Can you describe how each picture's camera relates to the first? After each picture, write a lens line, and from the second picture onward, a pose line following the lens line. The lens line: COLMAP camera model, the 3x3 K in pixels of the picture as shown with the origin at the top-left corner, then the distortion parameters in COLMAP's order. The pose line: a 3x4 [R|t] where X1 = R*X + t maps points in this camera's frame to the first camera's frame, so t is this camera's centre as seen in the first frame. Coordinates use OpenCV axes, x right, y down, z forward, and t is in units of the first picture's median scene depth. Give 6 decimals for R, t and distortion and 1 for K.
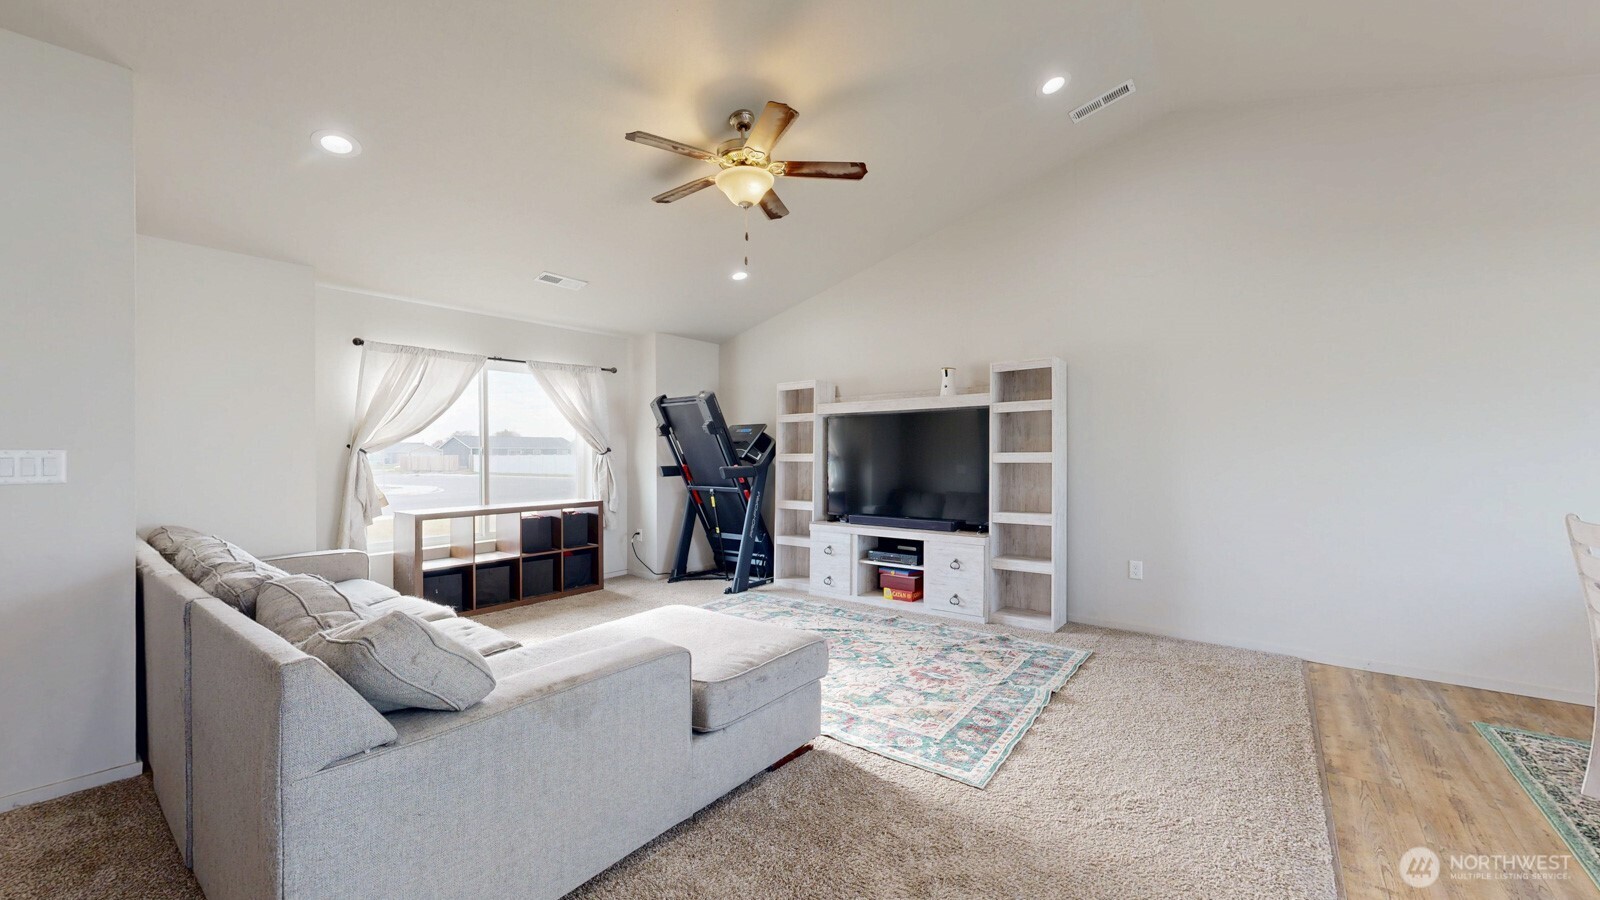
lens RADIAL K [[608.2, 0, 793.1], [0, 608.2, 453.9], [0, 0, 1]] dist [0.006430, -0.000120]
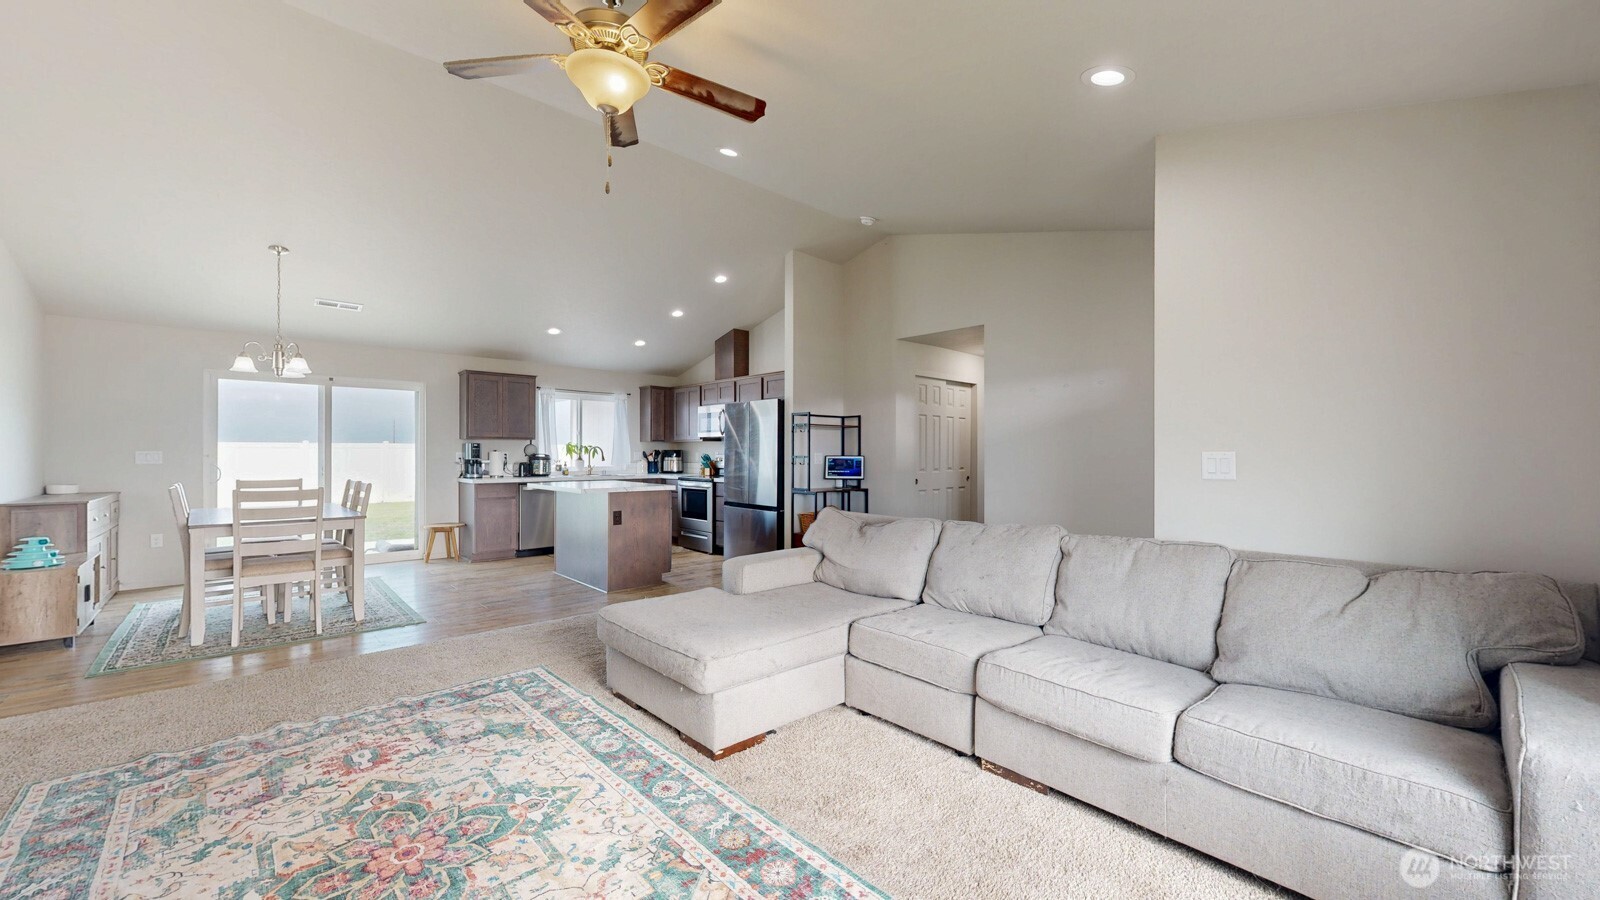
lens RADIAL K [[608.2, 0, 793.1], [0, 608.2, 453.9], [0, 0, 1]] dist [0.006430, -0.000120]
pose [[-0.985851, 0.000854, 0.167620, -0.290293], [0.001416, 0.999994, 0.003236, -0.003716], [-0.167616, 0.003427, -0.985846, 1.177025]]
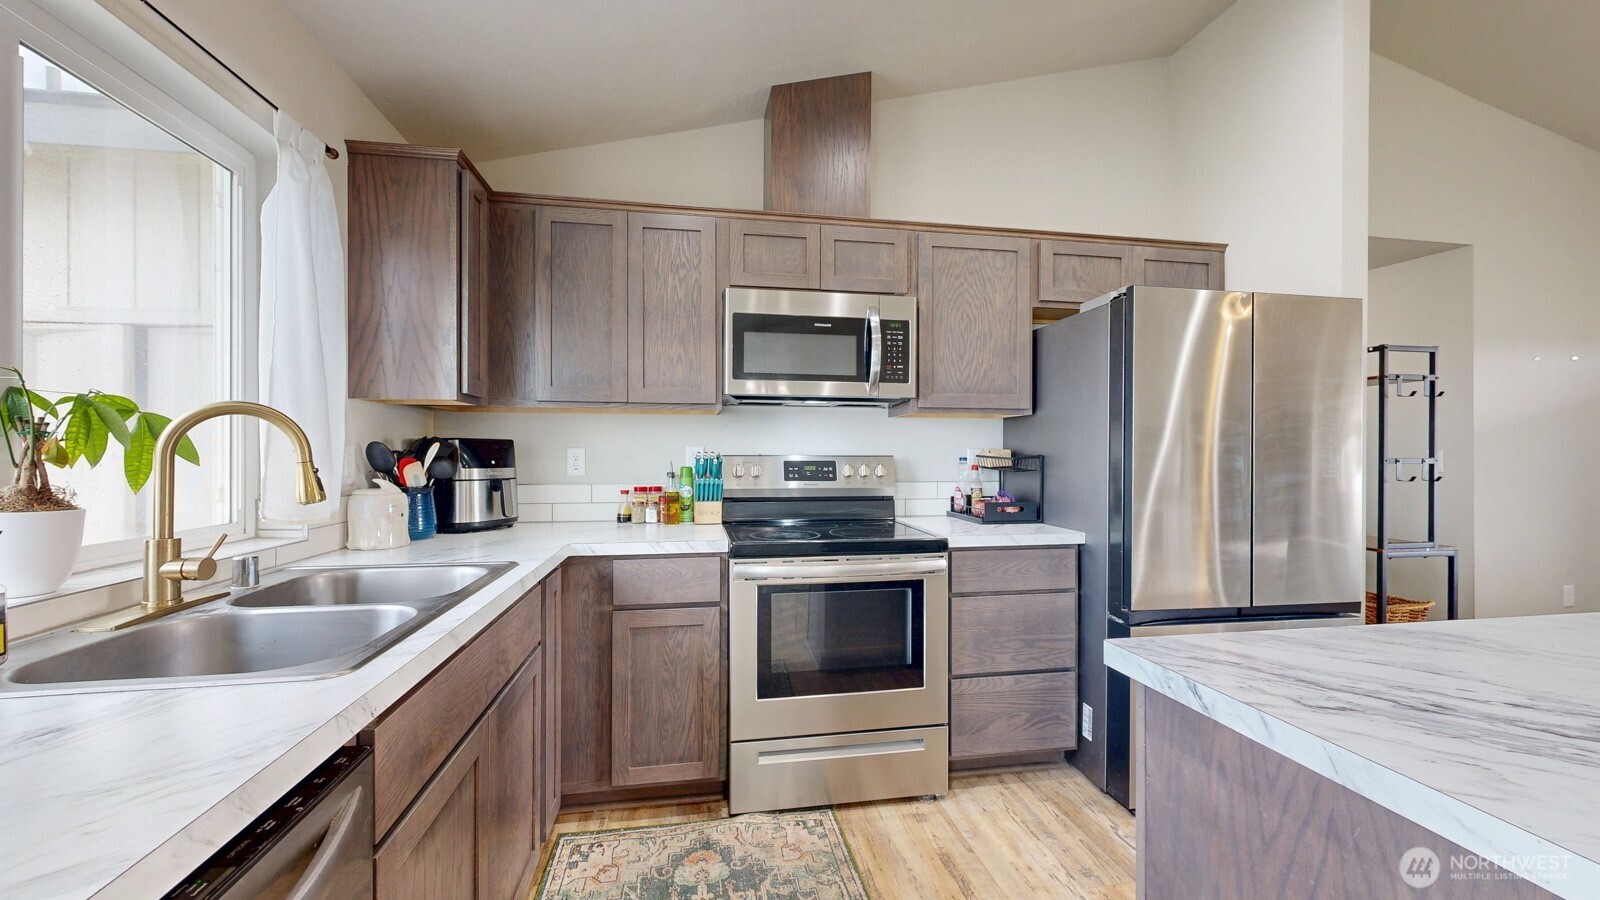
lens RADIAL K [[608.2, 0, 793.1], [0, 608.2, 453.9], [0, 0, 1]] dist [0.006430, -0.000120]
pose [[-0.668387, 0.006777, -0.743783, 0.625256], [0.001236, 0.999967, 0.008001, -0.002000], [0.743813, 0.004428, -0.668373, -0.150585]]
